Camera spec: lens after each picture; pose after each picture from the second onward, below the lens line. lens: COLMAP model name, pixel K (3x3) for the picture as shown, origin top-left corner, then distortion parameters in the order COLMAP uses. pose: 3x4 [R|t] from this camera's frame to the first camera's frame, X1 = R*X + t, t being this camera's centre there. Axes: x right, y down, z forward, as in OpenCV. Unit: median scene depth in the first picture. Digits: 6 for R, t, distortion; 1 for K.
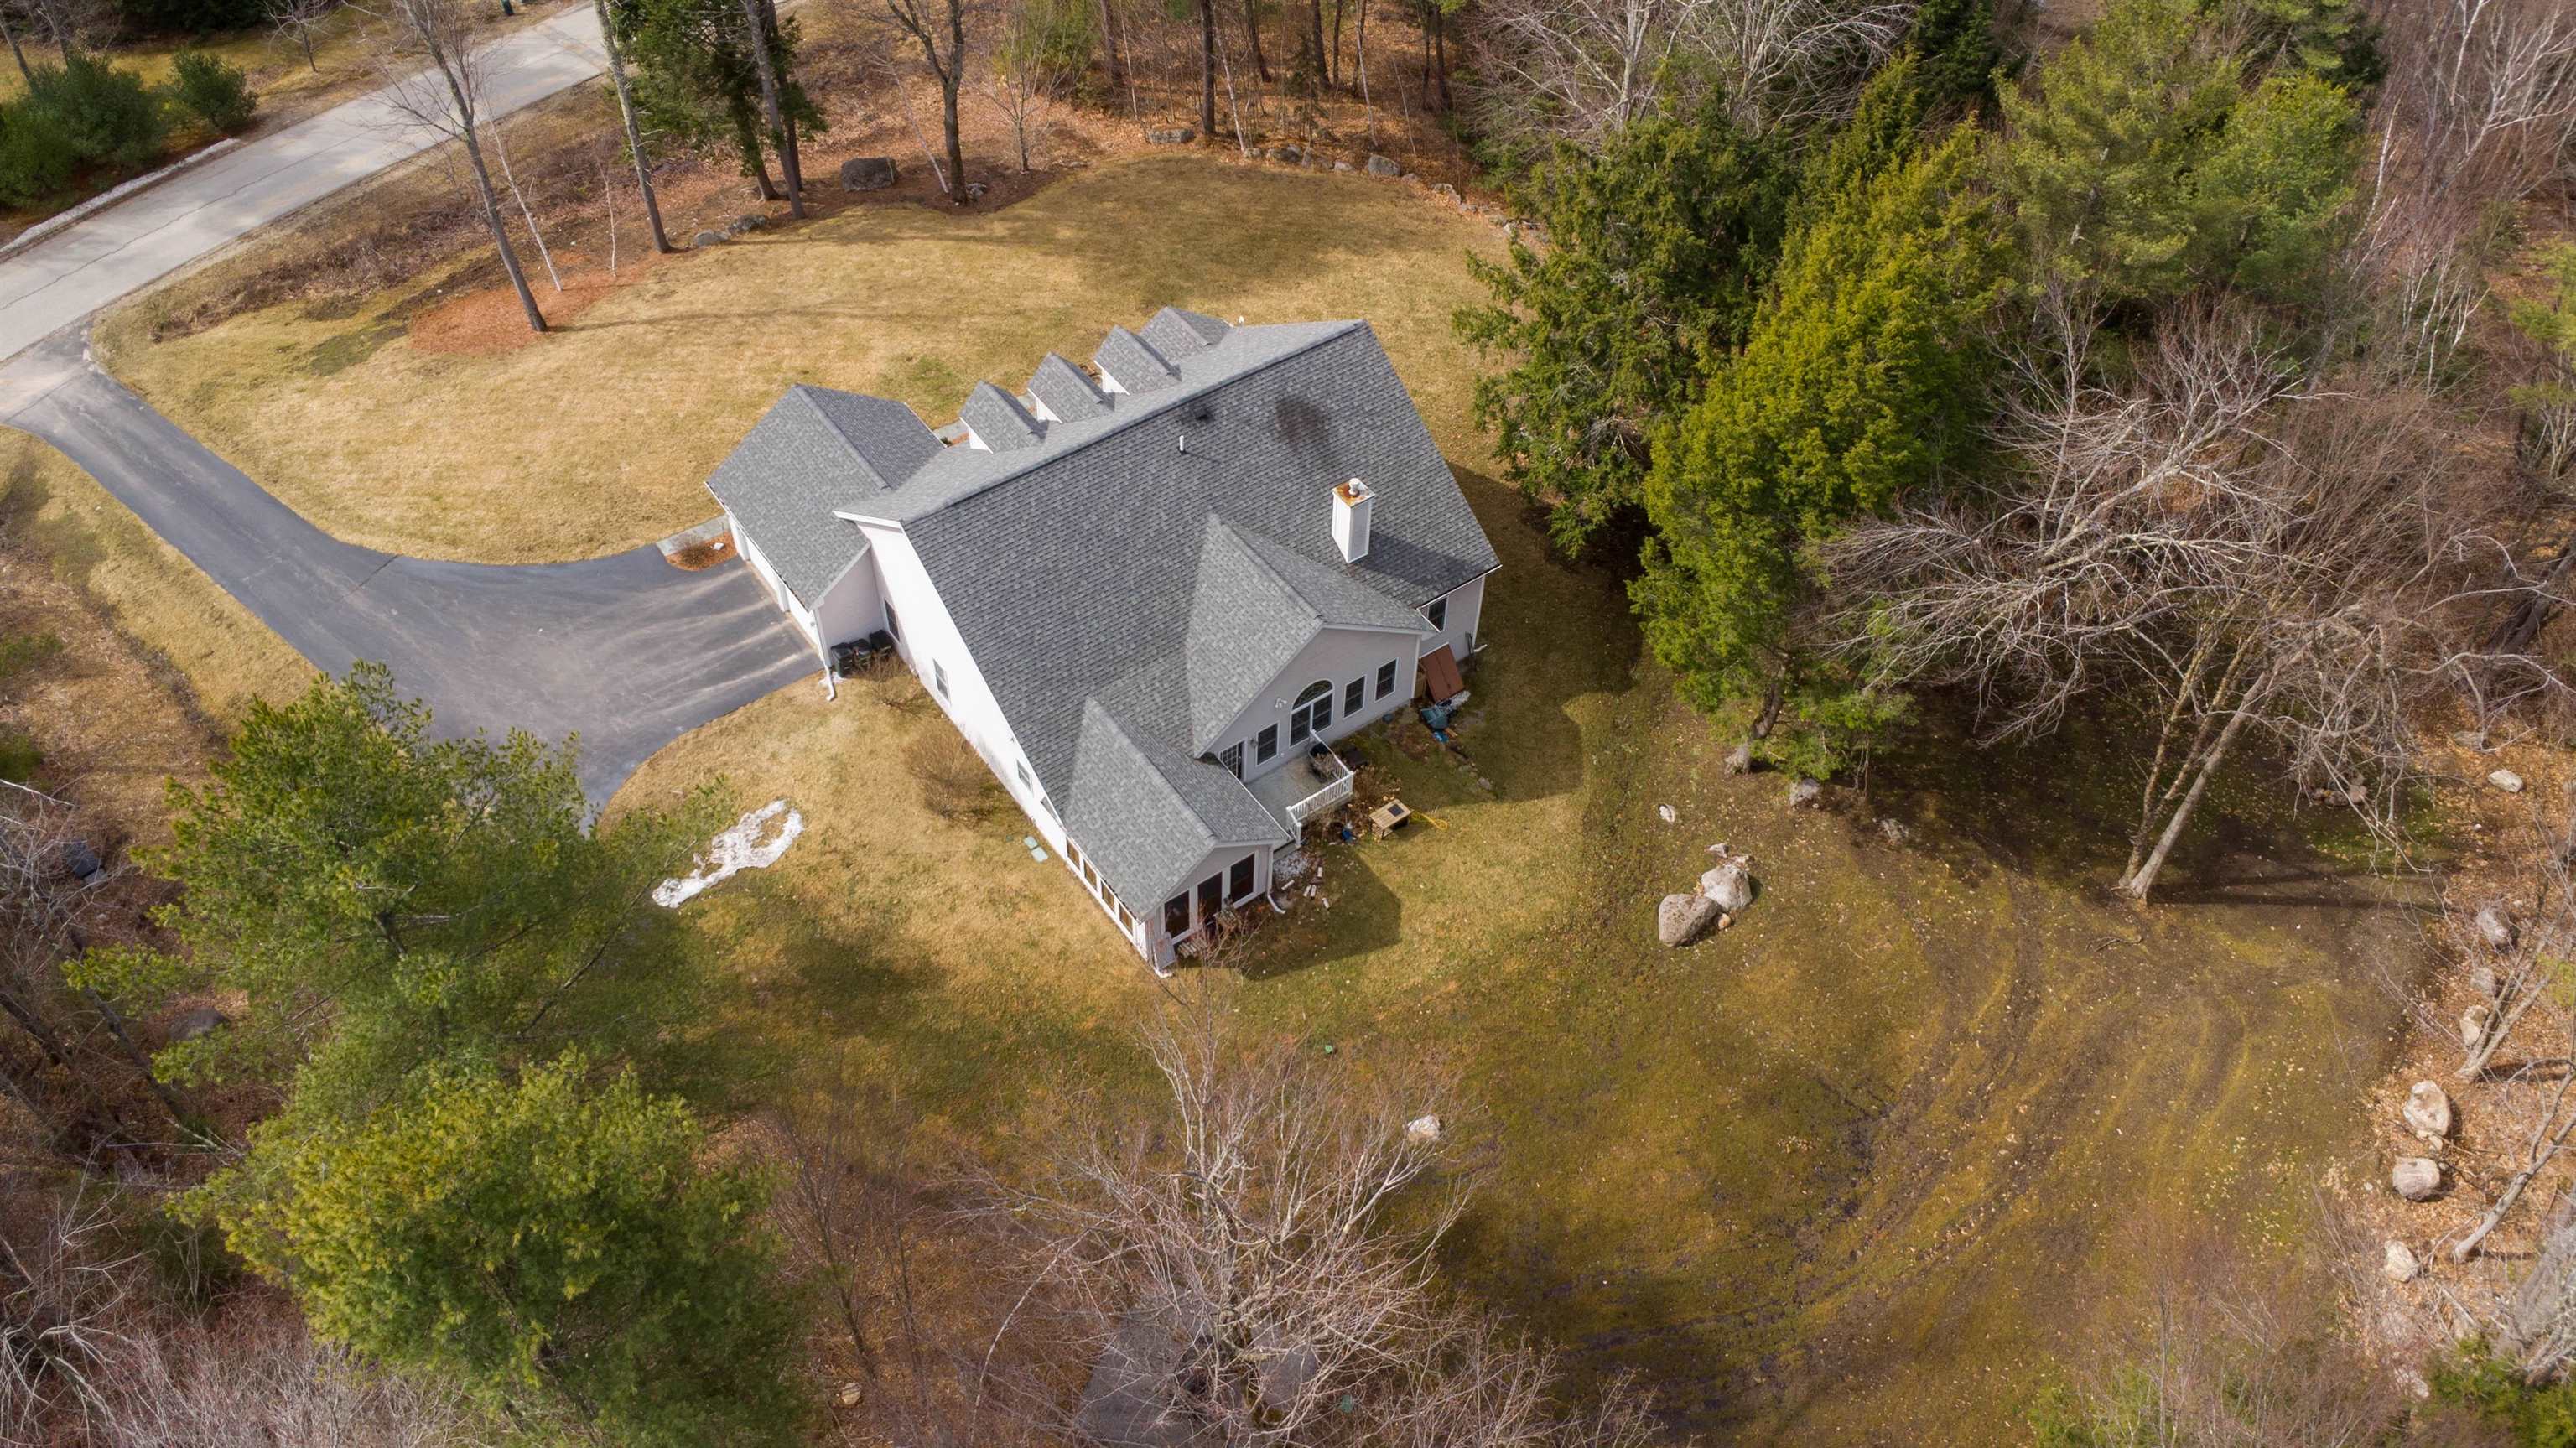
lens RADIAL K [[1870.0, 0, 1288.0], [0, 1870.0, 724.0], [0, 0, 1]] dist [0.030338, -0.035541]
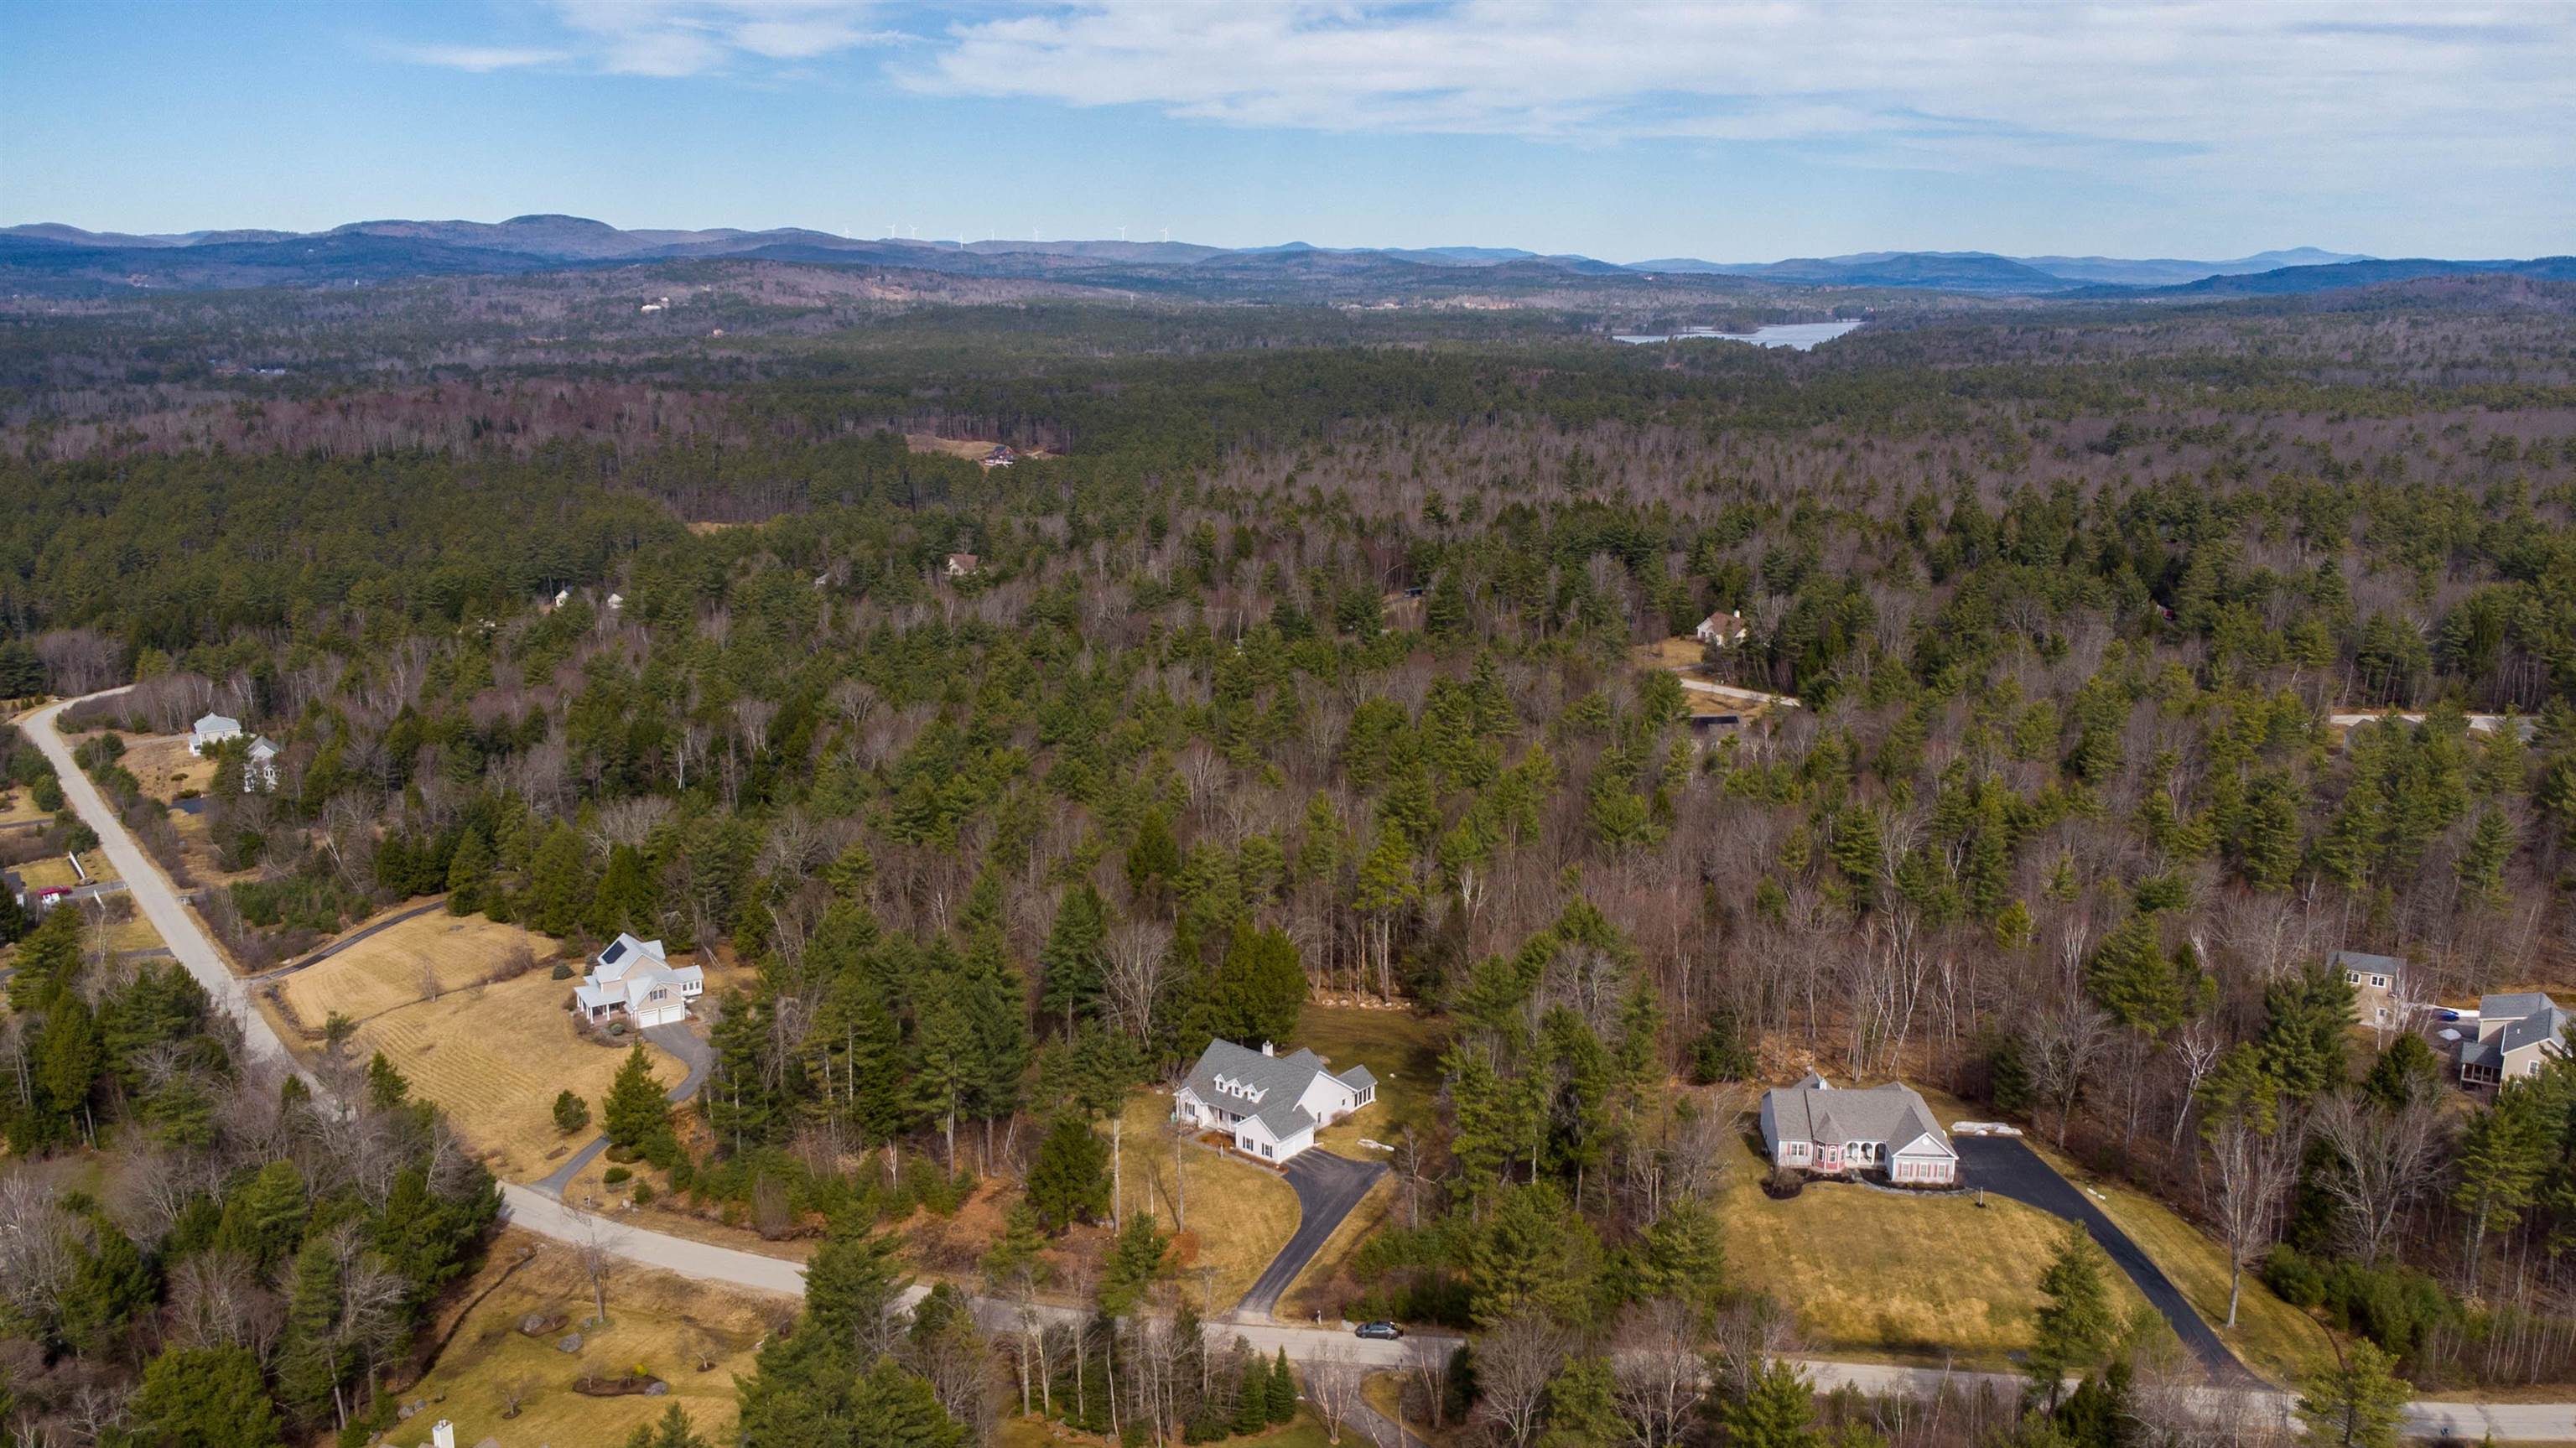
lens RADIAL K [[1978.8, 0, 1288.0], [0, 1978.8, 724.0], [0, 0, 1]] dist [0.032830, -0.041007]
pose [[-0.259741, -0.234172, 0.936856, -3.957977], [0.722835, 0.596167, 0.349419, -2.063862], [-0.640347, 0.767951, 0.014419, 0.333587]]
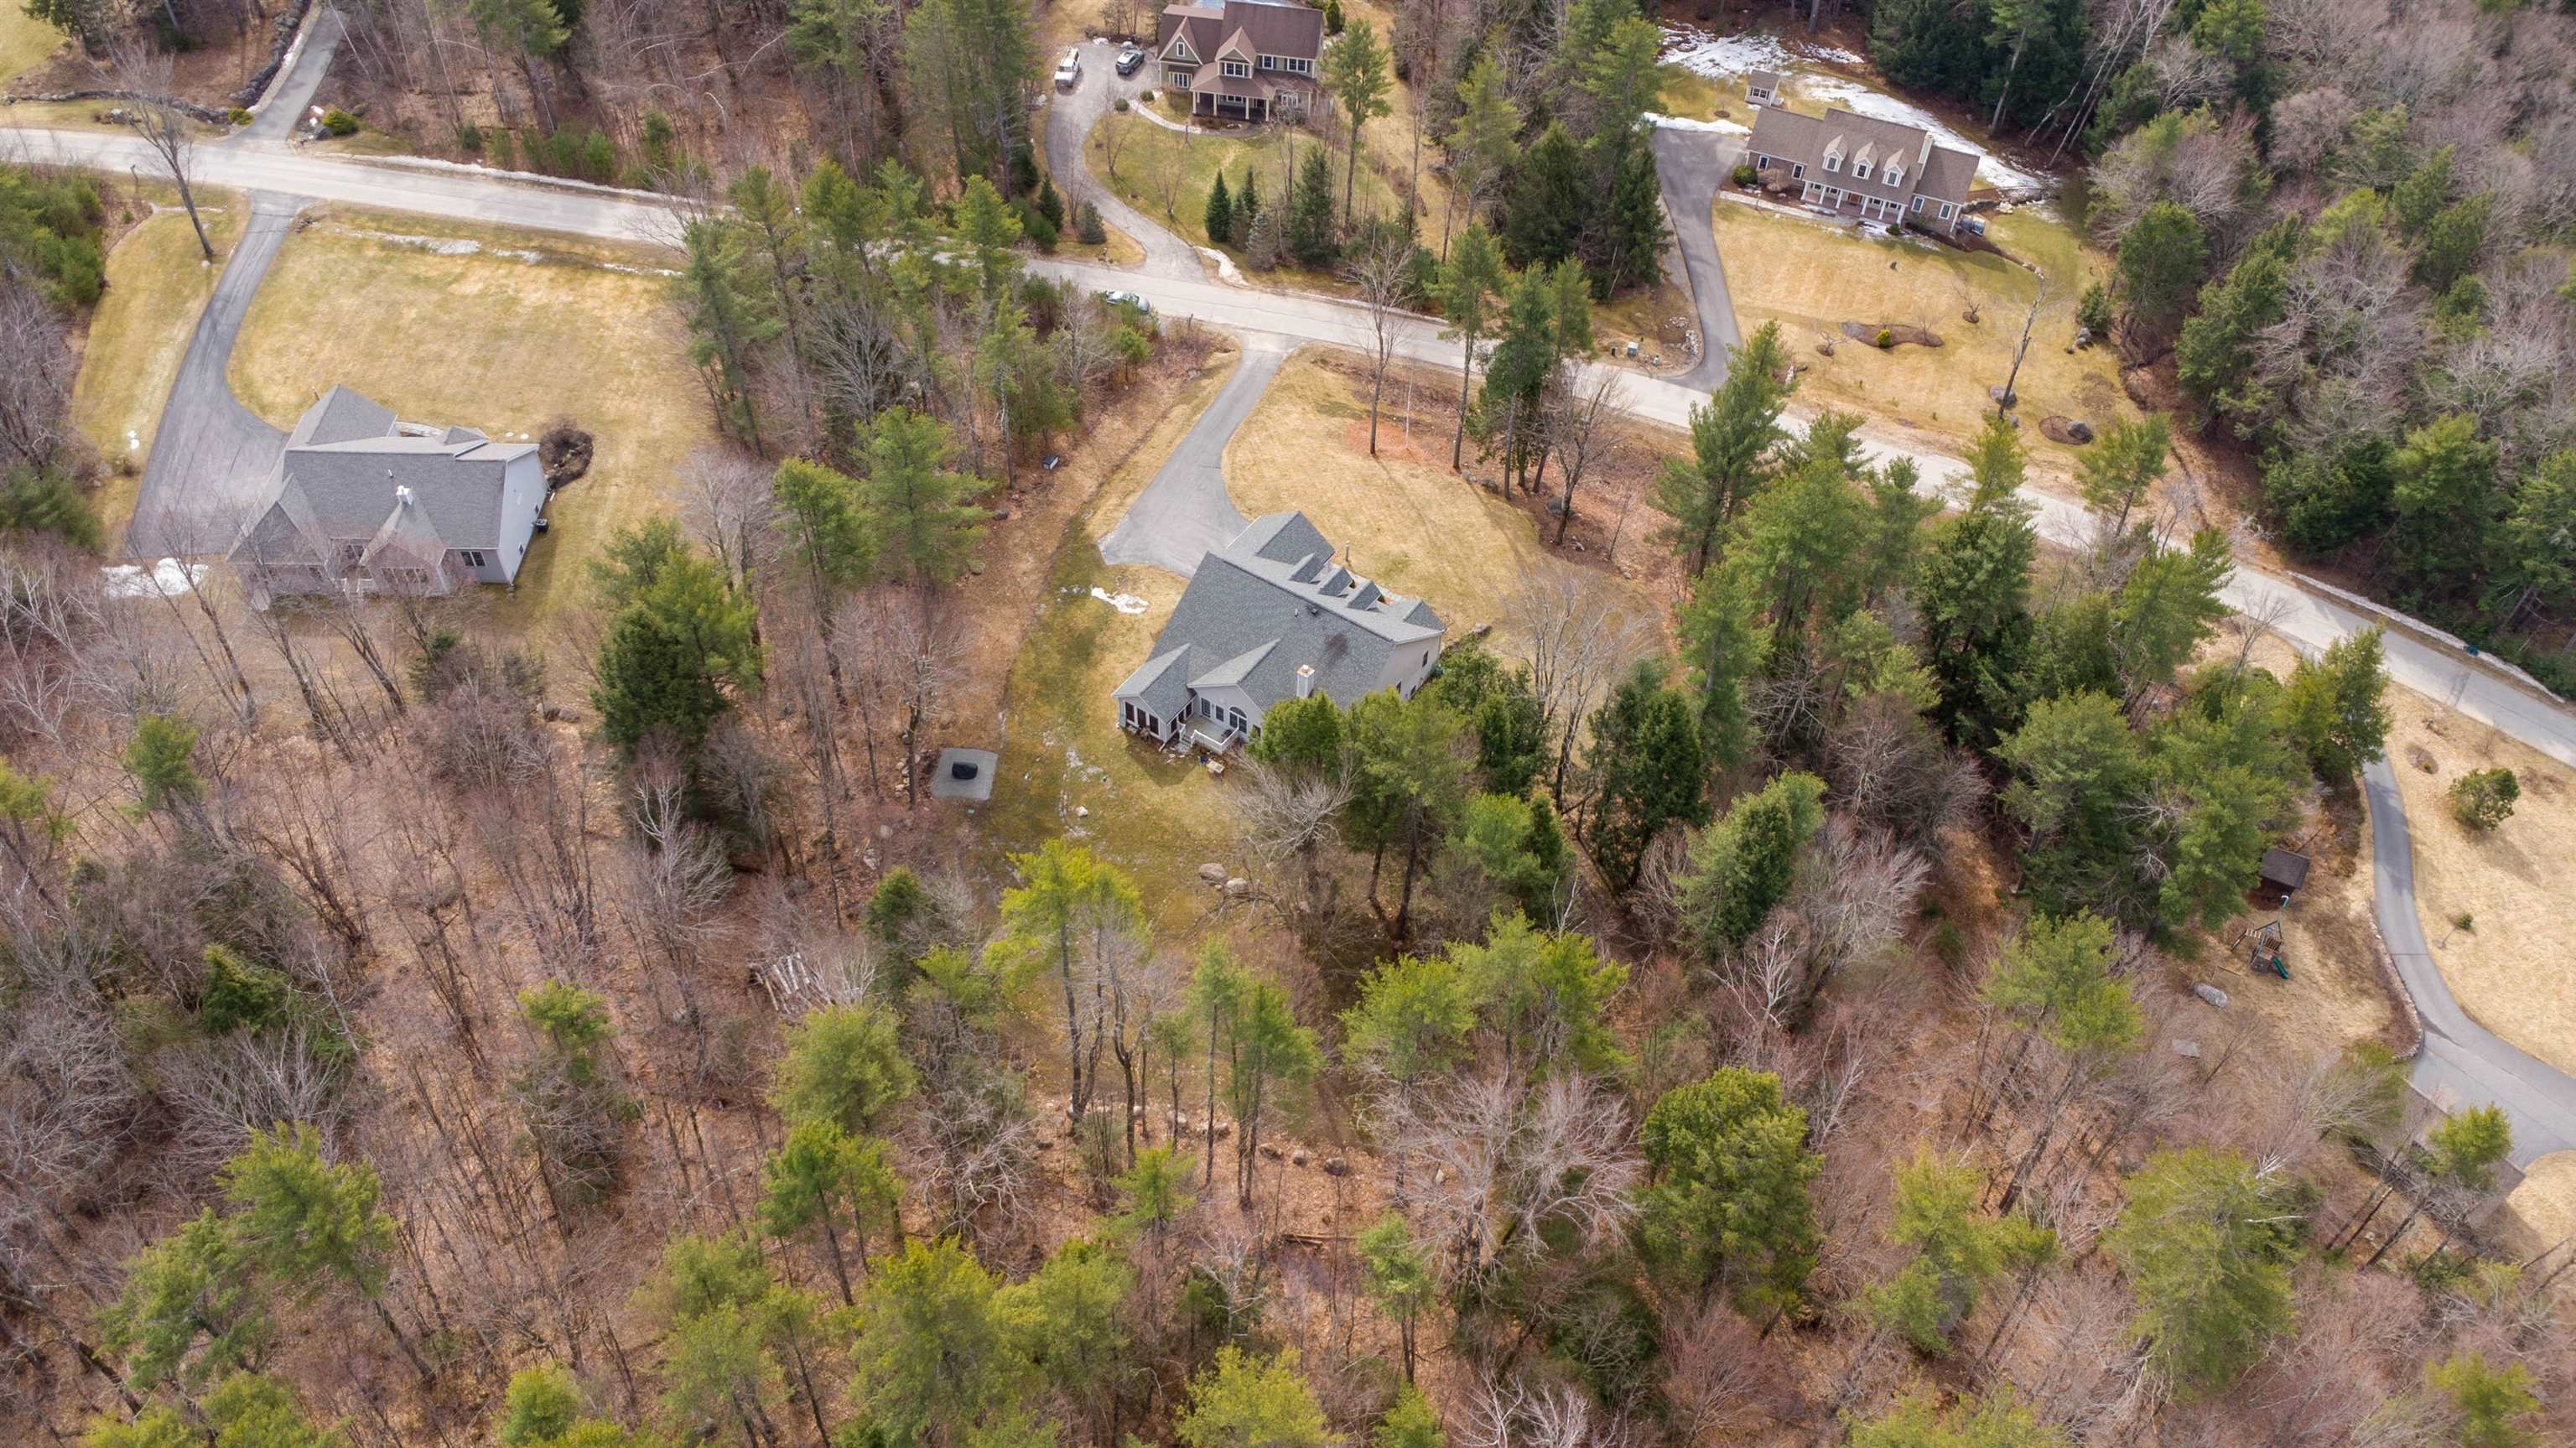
lens RADIAL K [[1870.0, 0, 1288.0], [0, 1870.0, 724.0], [0, 0, 1]] dist [0.030338, -0.035541]
pose [[0.326047, 0.675015, -0.661852, 1.637631], [-0.708727, 0.637857, 0.301405, -0.777097], [0.625620, 0.370800, 0.686373, -0.622944]]
